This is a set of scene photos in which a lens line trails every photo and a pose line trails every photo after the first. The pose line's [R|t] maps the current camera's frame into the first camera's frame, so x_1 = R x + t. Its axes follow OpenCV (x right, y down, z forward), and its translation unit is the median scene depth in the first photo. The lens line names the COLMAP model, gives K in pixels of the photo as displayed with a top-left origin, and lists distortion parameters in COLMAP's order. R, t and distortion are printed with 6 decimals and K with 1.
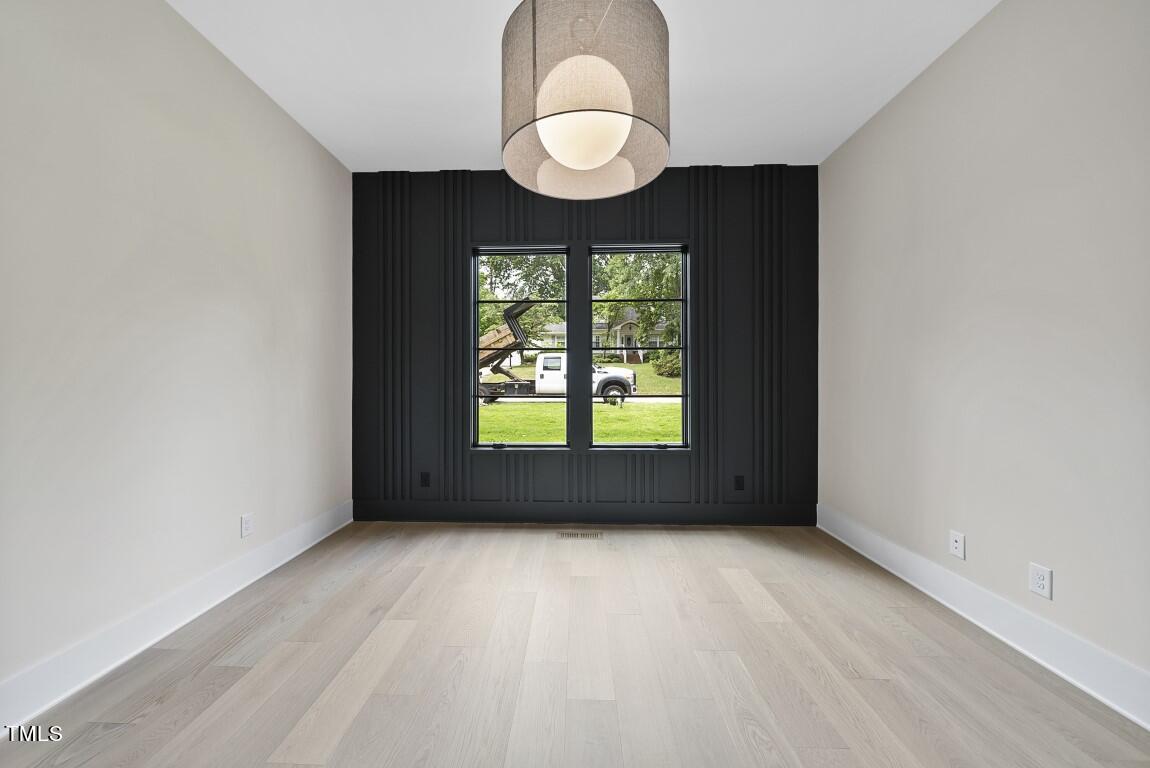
lens RADIAL K [[417.6, 0, 575.0], [0, 417.6, 384.0], [0, 0, 1]] dist [-0.001216, -0.000103]
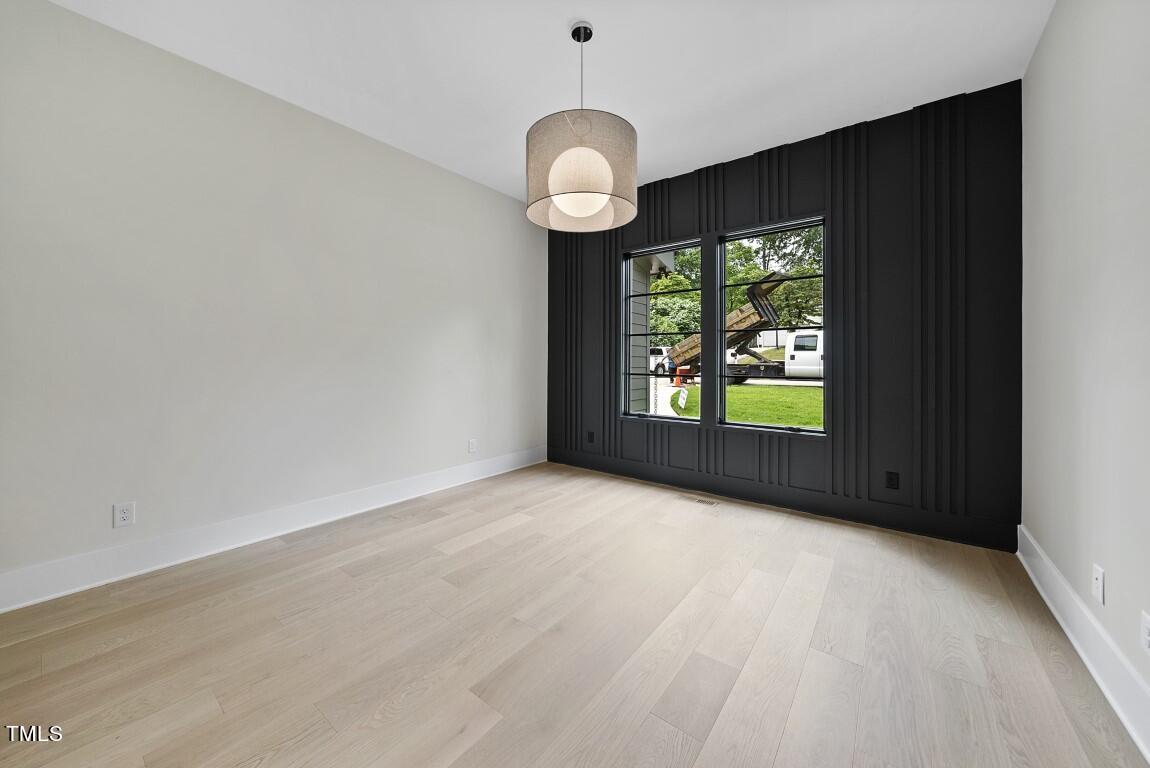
lens RADIAL K [[424.4, 0, 575.7], [0, 424.4, 367.6], [0, 0, 1]] dist [0.000625, 0.000097]
pose [[0.809258, 0.012076, -0.587330, 0.366566], [-0.008763, 0.999926, 0.008485, 0.001454], [0.587389, -0.001720, 0.809303, -0.094423]]
